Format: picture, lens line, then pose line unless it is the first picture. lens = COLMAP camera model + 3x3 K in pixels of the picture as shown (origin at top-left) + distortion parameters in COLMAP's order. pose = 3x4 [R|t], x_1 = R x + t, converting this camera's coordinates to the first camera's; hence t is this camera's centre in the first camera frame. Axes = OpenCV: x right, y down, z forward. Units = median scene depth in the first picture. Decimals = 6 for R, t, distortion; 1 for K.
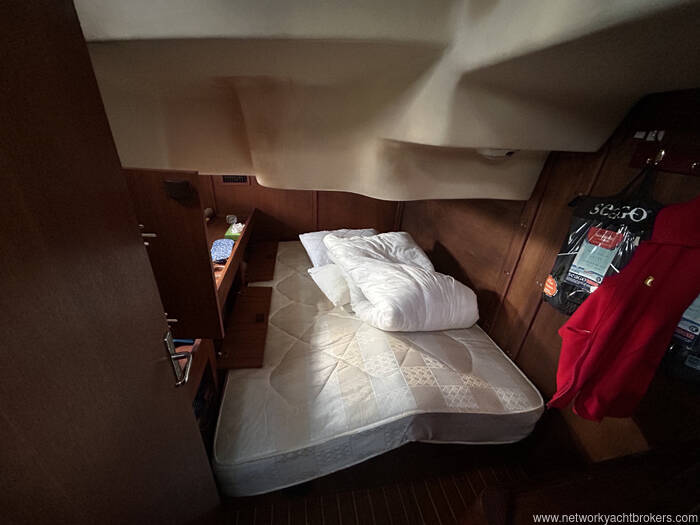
lens RADIAL K [[279.2, 0, 349.3], [0, 279.2, 262.6], [0, 0, 1]] dist [0.001478, 0.000061]
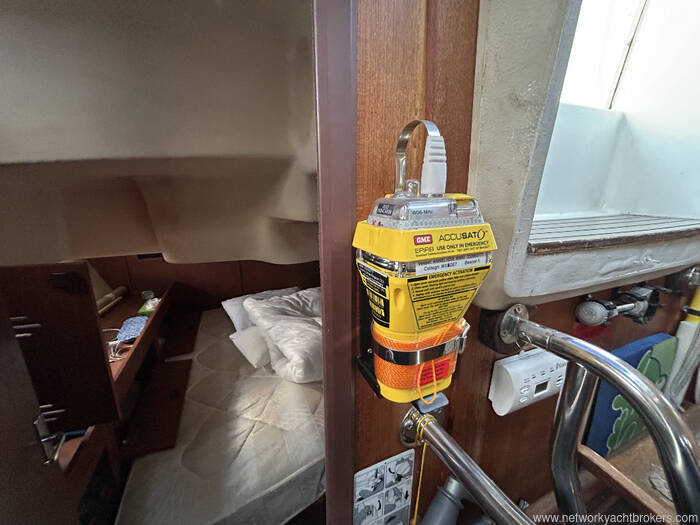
lens RADIAL K [[279.2, 0, 348.3], [0, 279.2, 265.0], [0, 0, 1]] dist [0.001478, 0.000061]
pose [[0.975784, -0.105335, 0.191701, 0.134952], [0.139025, 0.975280, -0.171760, 0.012330], [-0.168870, 0.194252, 0.966307, -0.130439]]
